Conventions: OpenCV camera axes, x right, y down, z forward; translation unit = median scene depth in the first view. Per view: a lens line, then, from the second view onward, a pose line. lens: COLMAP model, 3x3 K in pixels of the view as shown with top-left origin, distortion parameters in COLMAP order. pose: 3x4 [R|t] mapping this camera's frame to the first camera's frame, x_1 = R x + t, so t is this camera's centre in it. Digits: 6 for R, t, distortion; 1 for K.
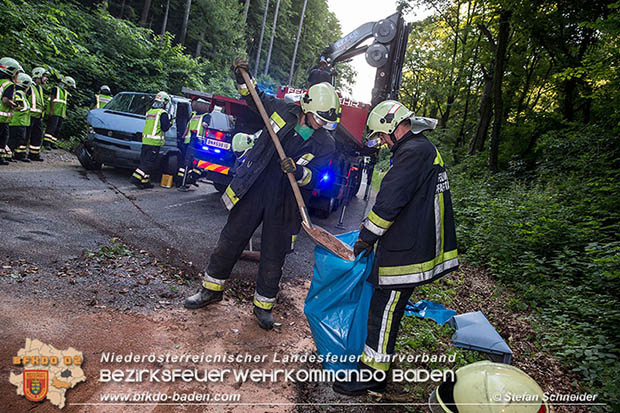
lens RADIAL K [[423.6, 0, 310.0], [0, 423.6, 206.5], [0, 0, 1]] dist [-0.109691, 0.091116]
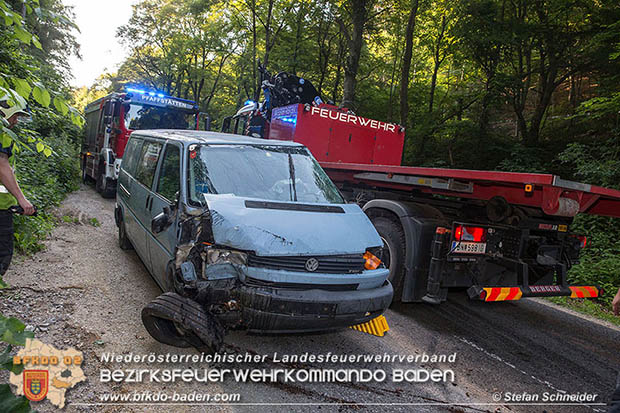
lens RADIAL K [[423.6, 0, 310.0], [0, 423.6, 206.5], [0, 0, 1]] dist [-0.109691, 0.091116]
pose [[0.796734, -0.145043, 0.586667, -0.315589], [0.110918, 0.989377, 0.093971, -0.119054], [-0.594064, -0.009799, 0.804358, 0.290128]]
